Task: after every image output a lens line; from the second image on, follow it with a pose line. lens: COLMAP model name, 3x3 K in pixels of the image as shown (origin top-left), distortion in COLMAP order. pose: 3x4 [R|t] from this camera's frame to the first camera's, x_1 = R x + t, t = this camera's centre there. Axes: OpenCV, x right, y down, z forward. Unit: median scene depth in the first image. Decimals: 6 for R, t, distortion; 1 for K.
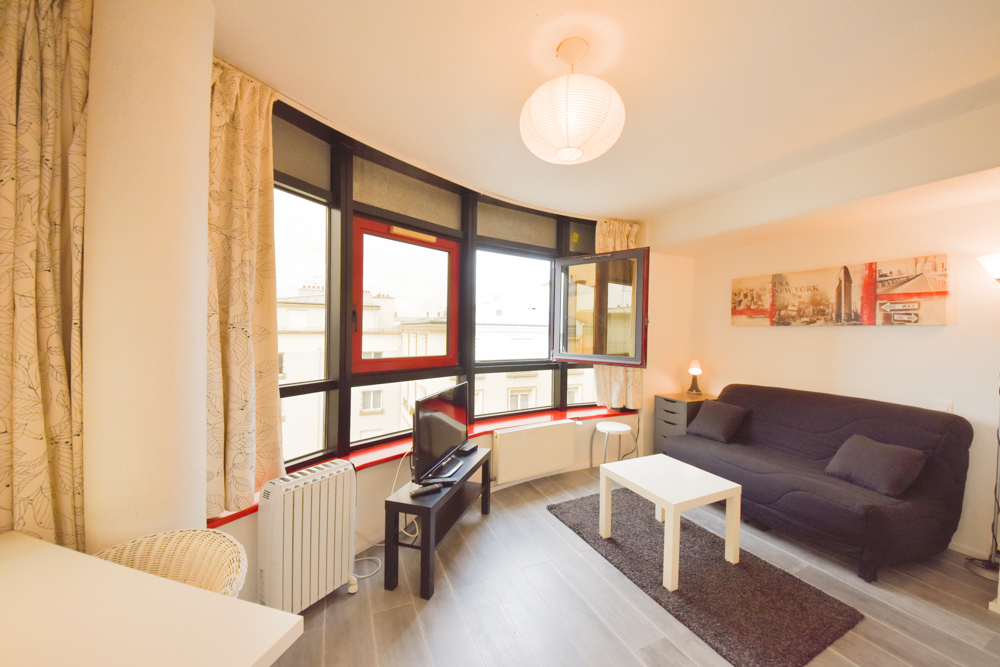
lens RADIAL K [[347.5, 0, 500.0], [0, 347.5, 333.5], [0, 0, 1]] dist [-0.000188, -0.000124]
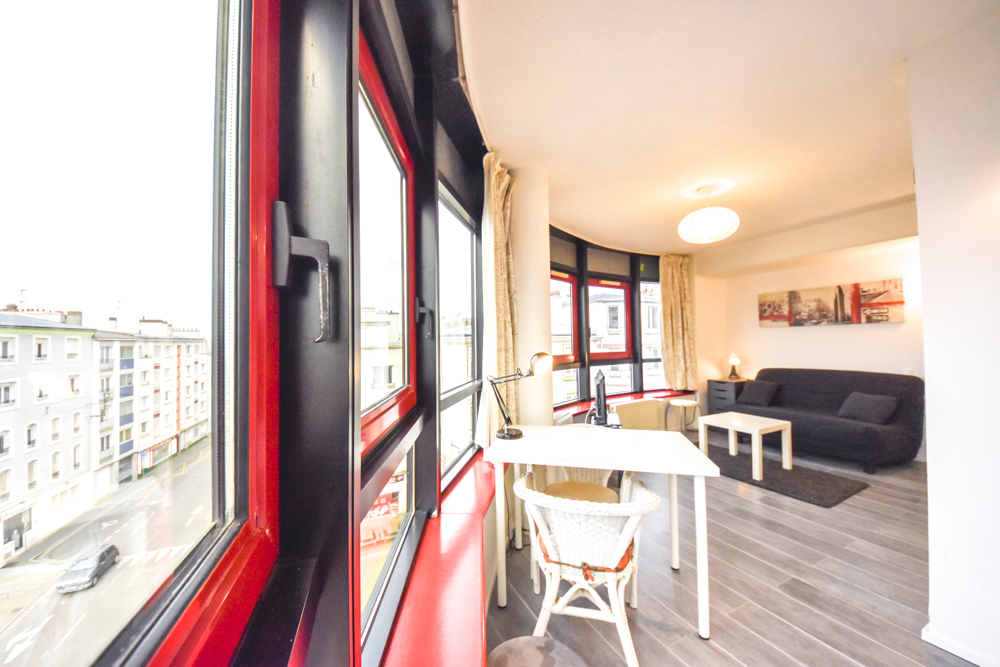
lens RADIAL K [[342.1, 0, 500.0], [0, 342.1, 333.5], [0, 0, 1]] dist [0.000240, 0.000031]
pose [[0.999145, -0.034020, 0.023473, -0.481155], [0.034748, 0.998904, -0.031349, 0.010182], [-0.022381, 0.032138, 0.999233, -0.413391]]
